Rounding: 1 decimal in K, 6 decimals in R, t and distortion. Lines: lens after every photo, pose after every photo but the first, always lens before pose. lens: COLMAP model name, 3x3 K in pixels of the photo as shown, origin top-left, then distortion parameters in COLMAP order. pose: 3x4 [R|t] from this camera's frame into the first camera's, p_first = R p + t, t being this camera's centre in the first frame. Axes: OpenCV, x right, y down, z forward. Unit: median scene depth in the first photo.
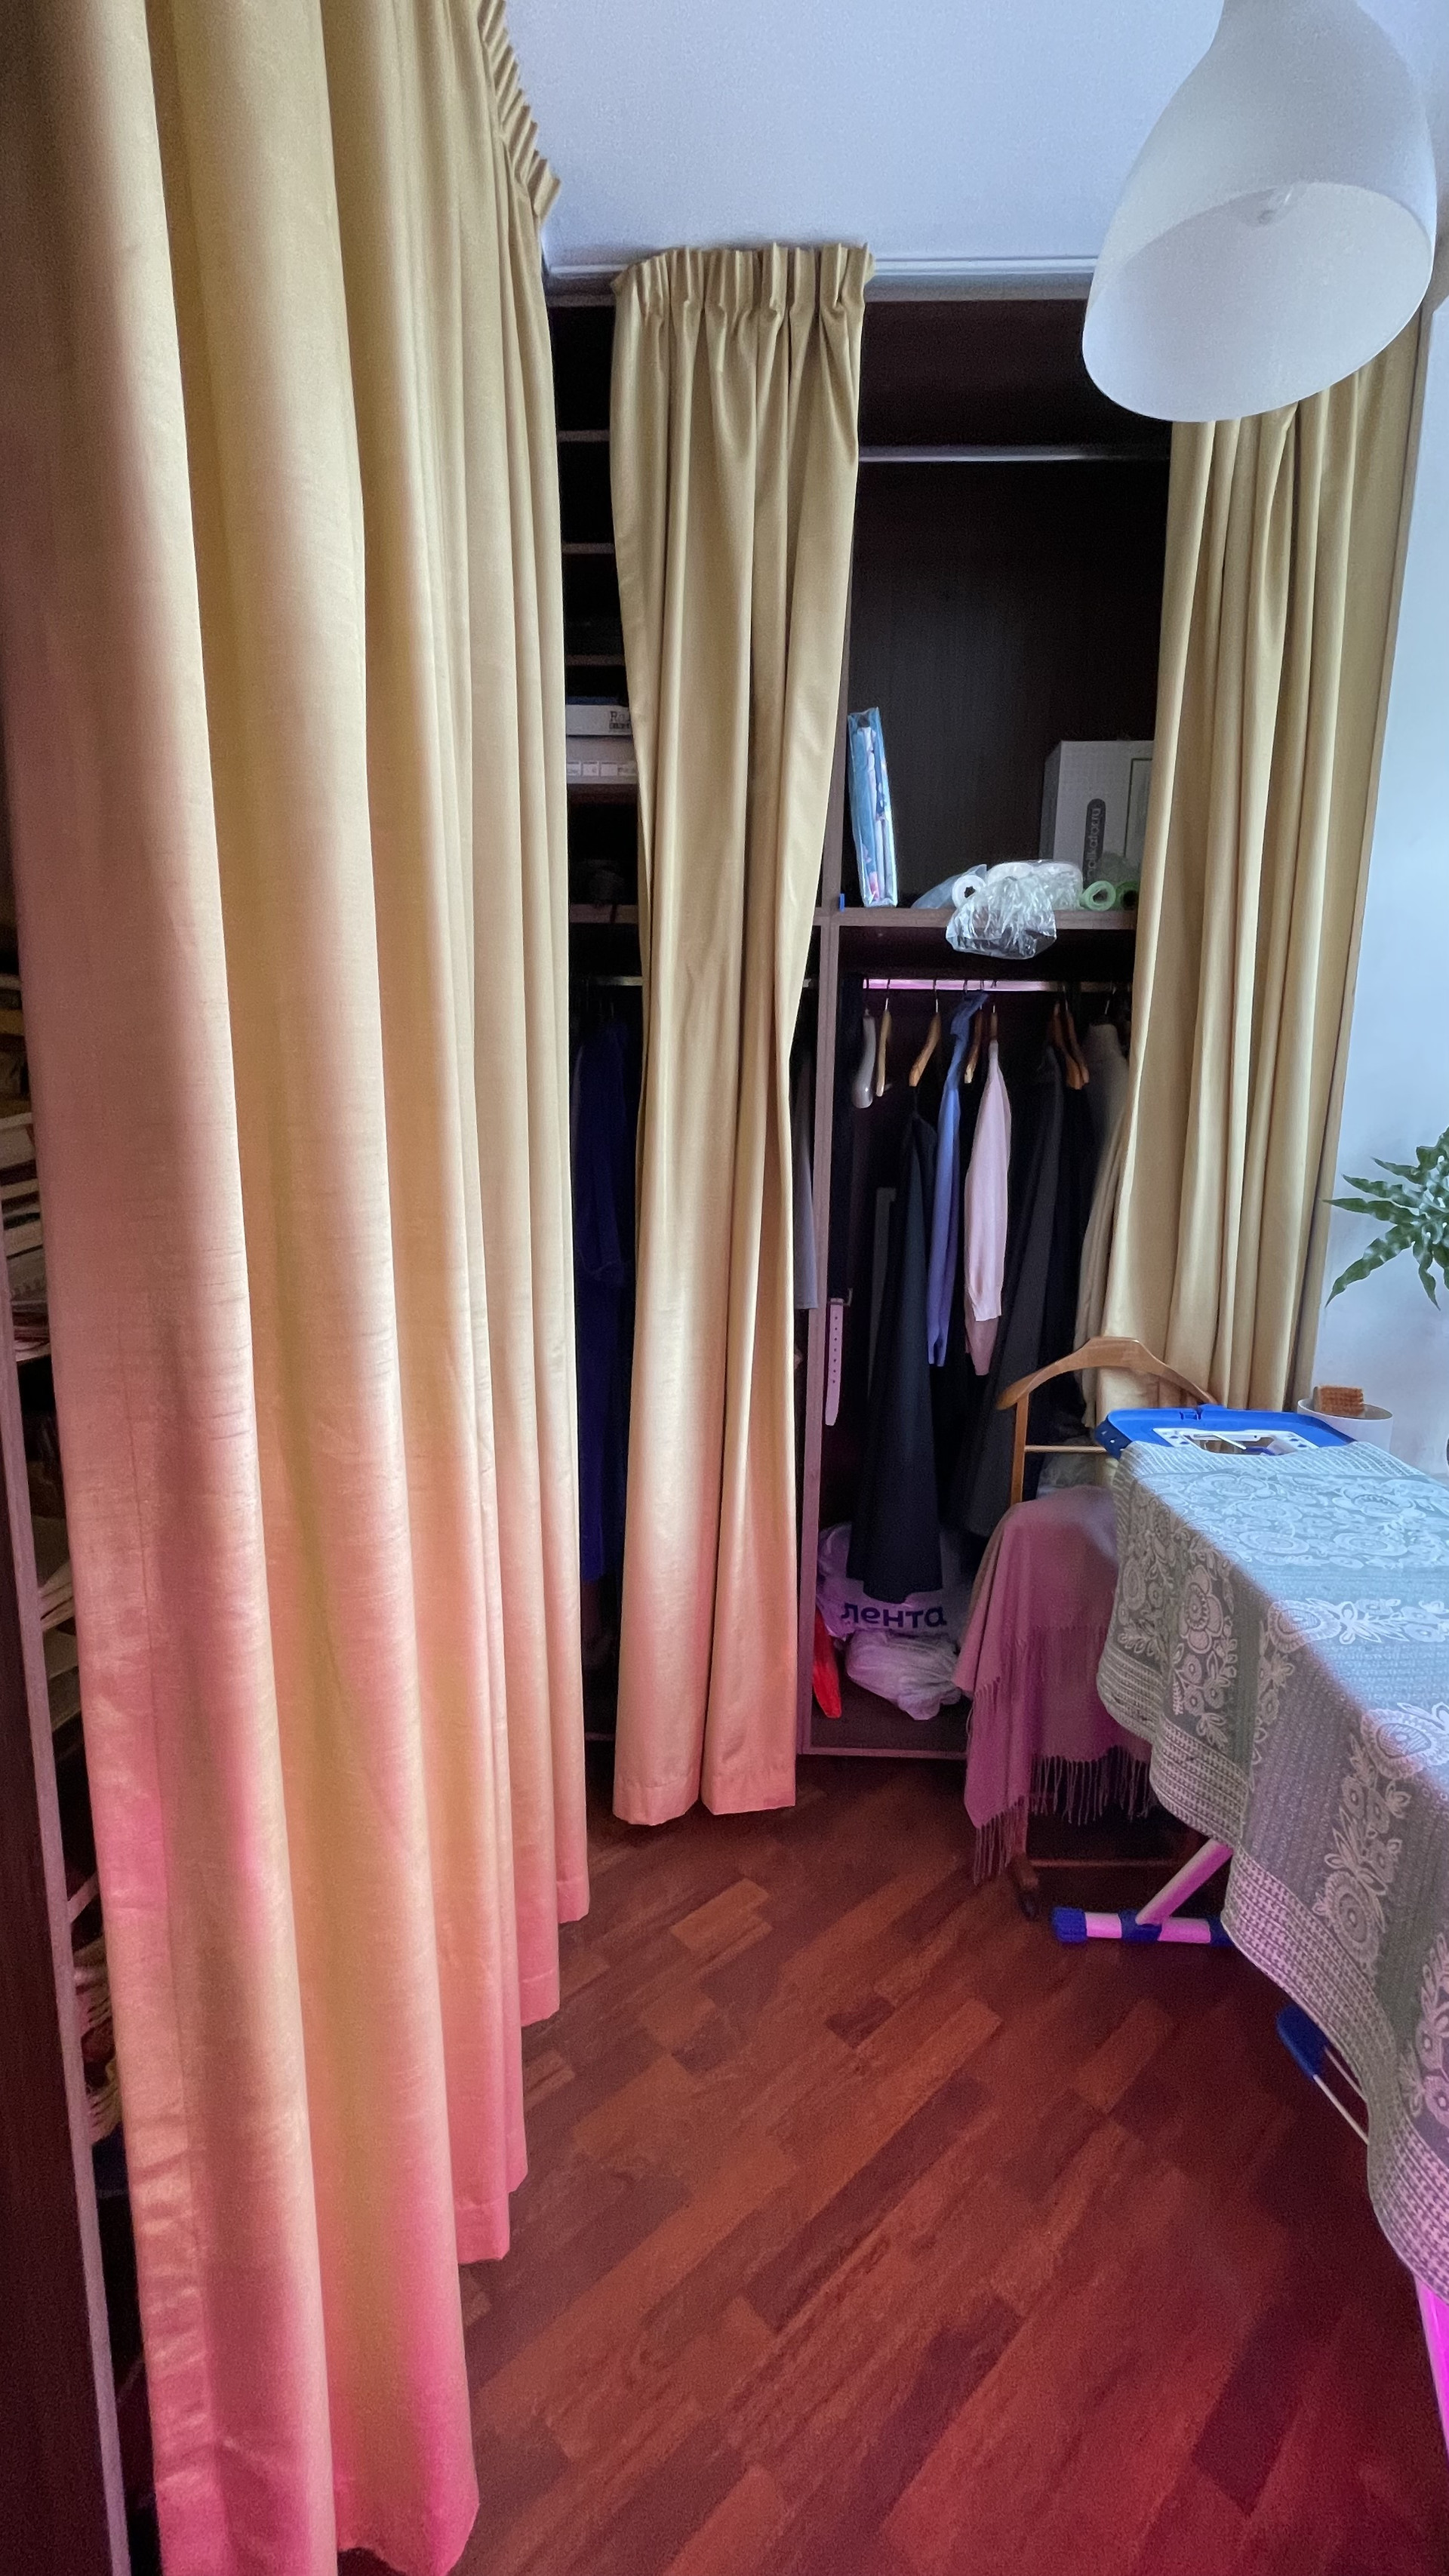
lens RADIAL K [[1042.9, 0, 725.8], [0, 1042.9, 1283.4], [0, 0, 1]] dist [-0.001943, -0.000535]
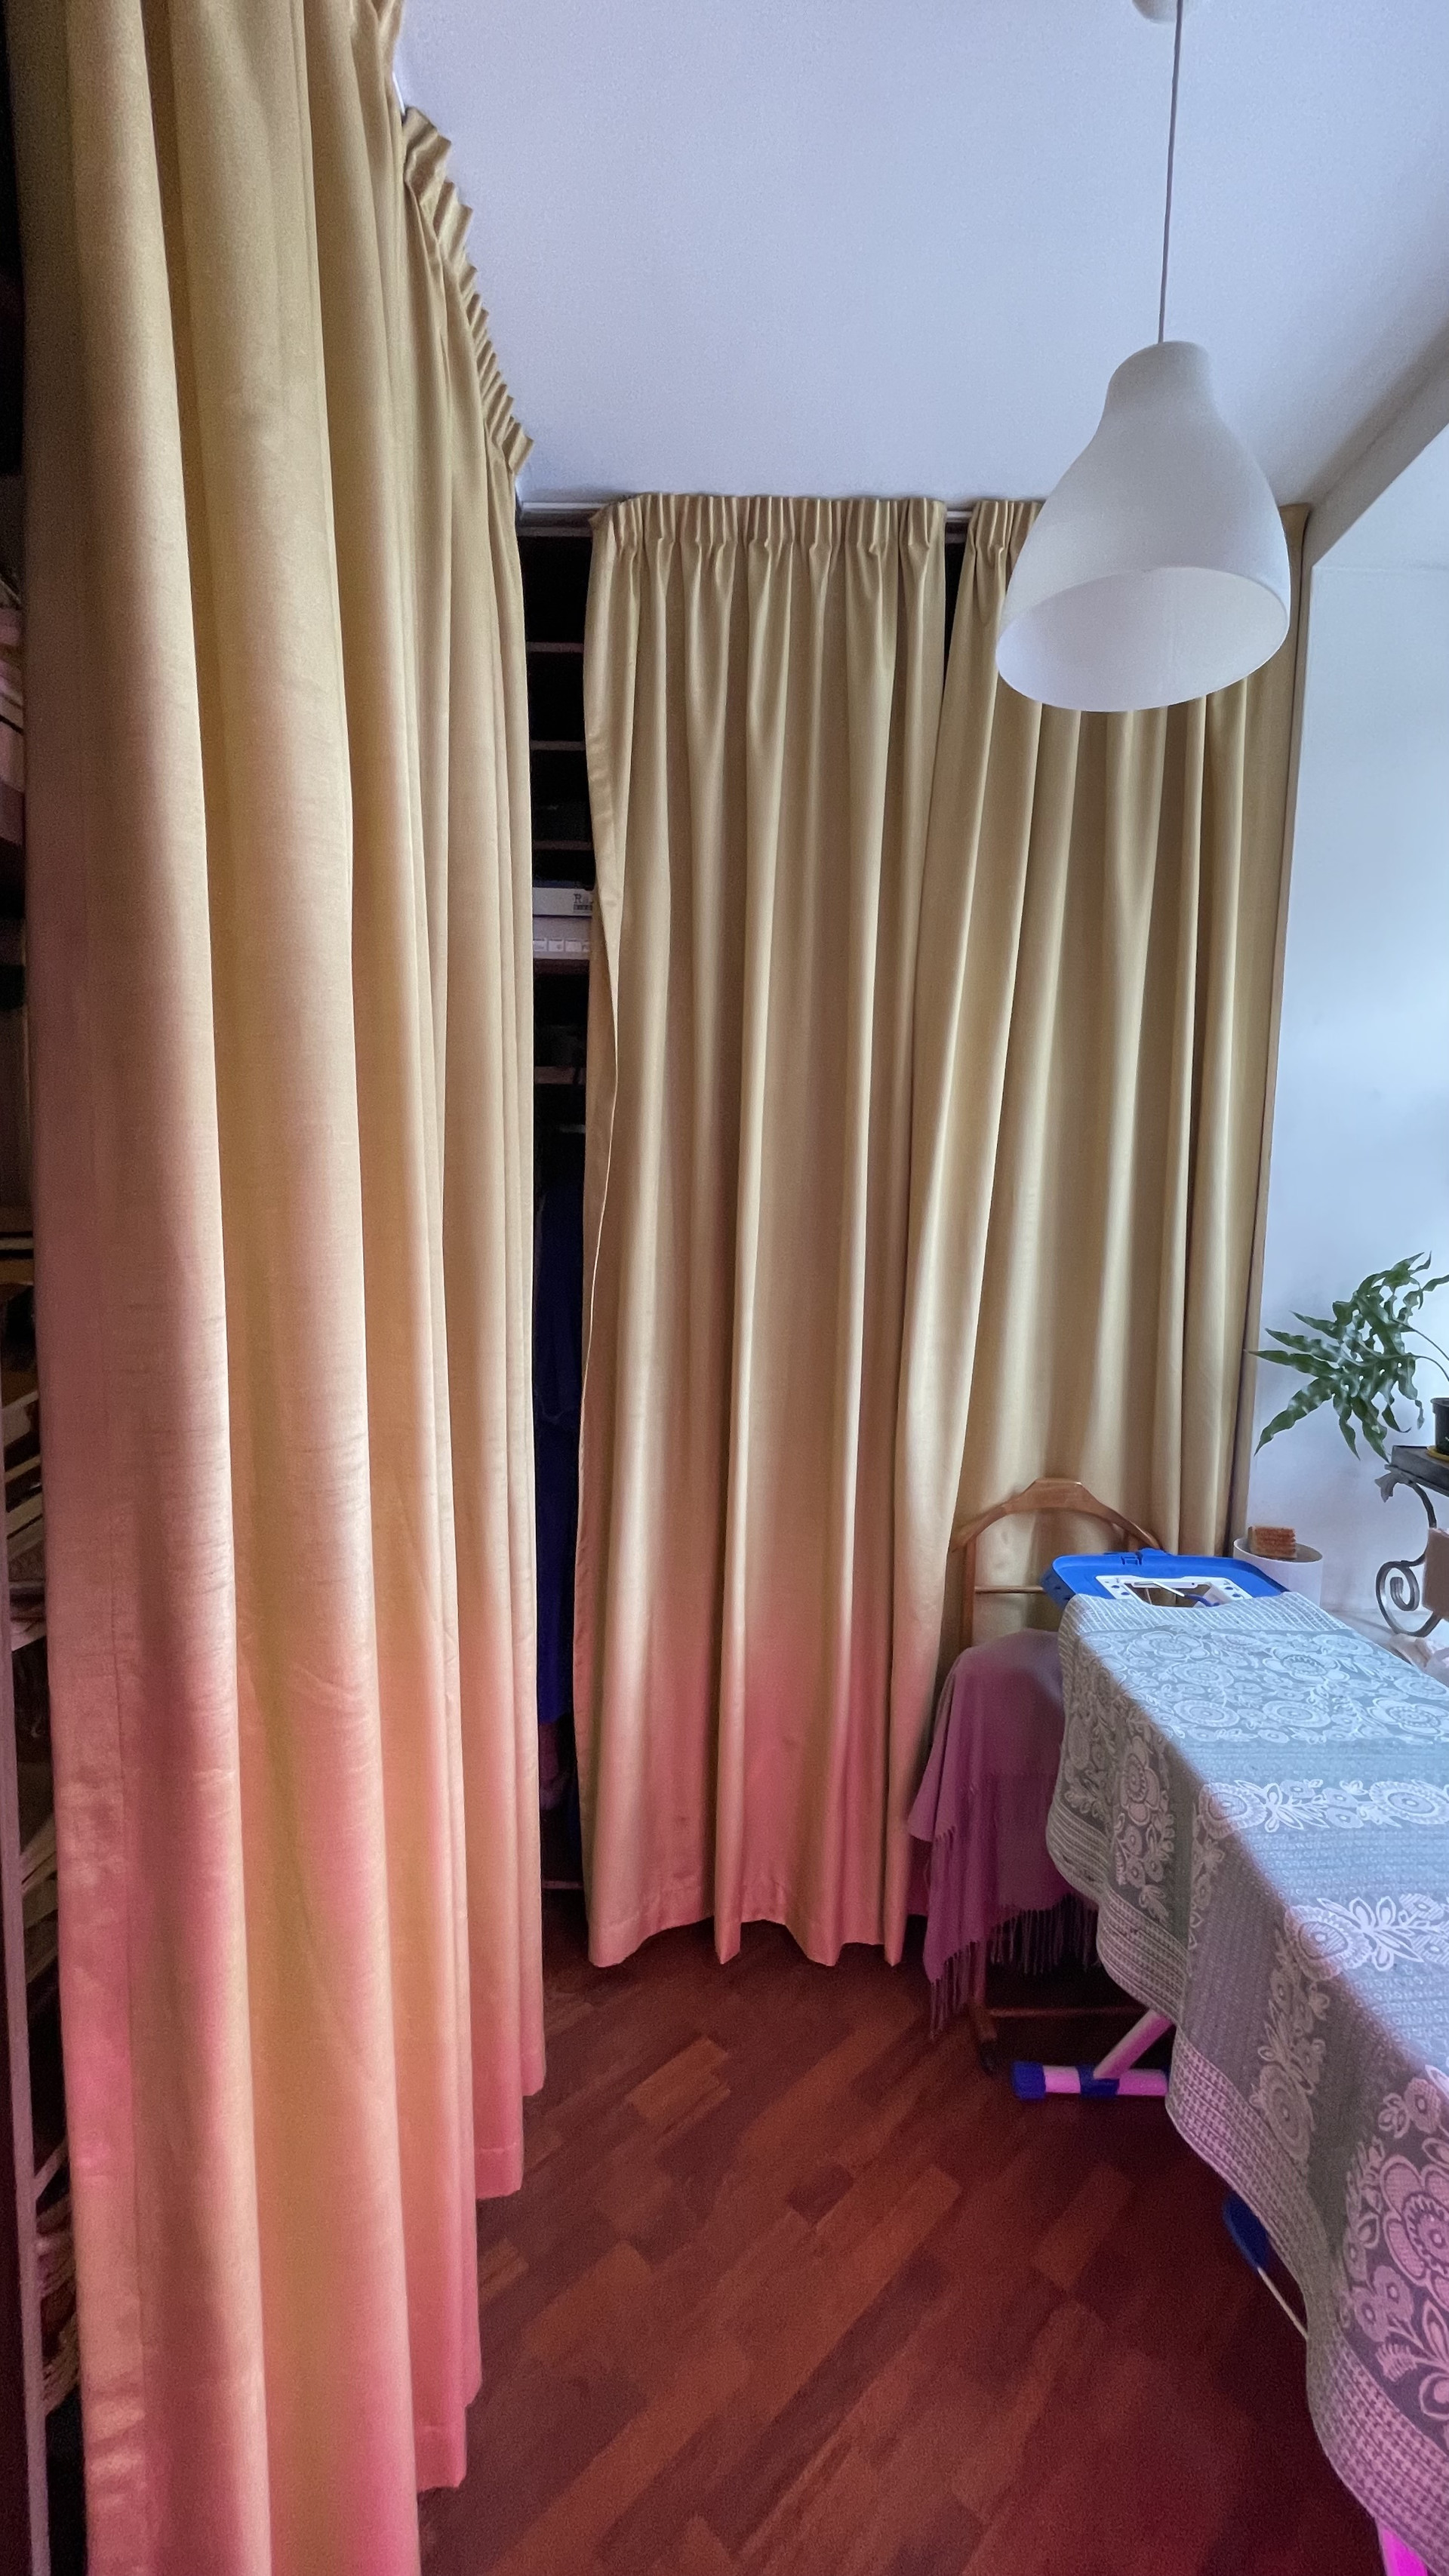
lens RADIAL K [[1041.7, 0, 722.7], [0, 1041.7, 1278.2], [0, 0, 1]] dist [-0.002184, -0.000096]
pose [[0.999420, -0.001177, 0.034024, 0.004656], [0.003628, 0.997393, -0.072066, -0.106368], [-0.033851, 0.072148, 0.996819, -0.054062]]
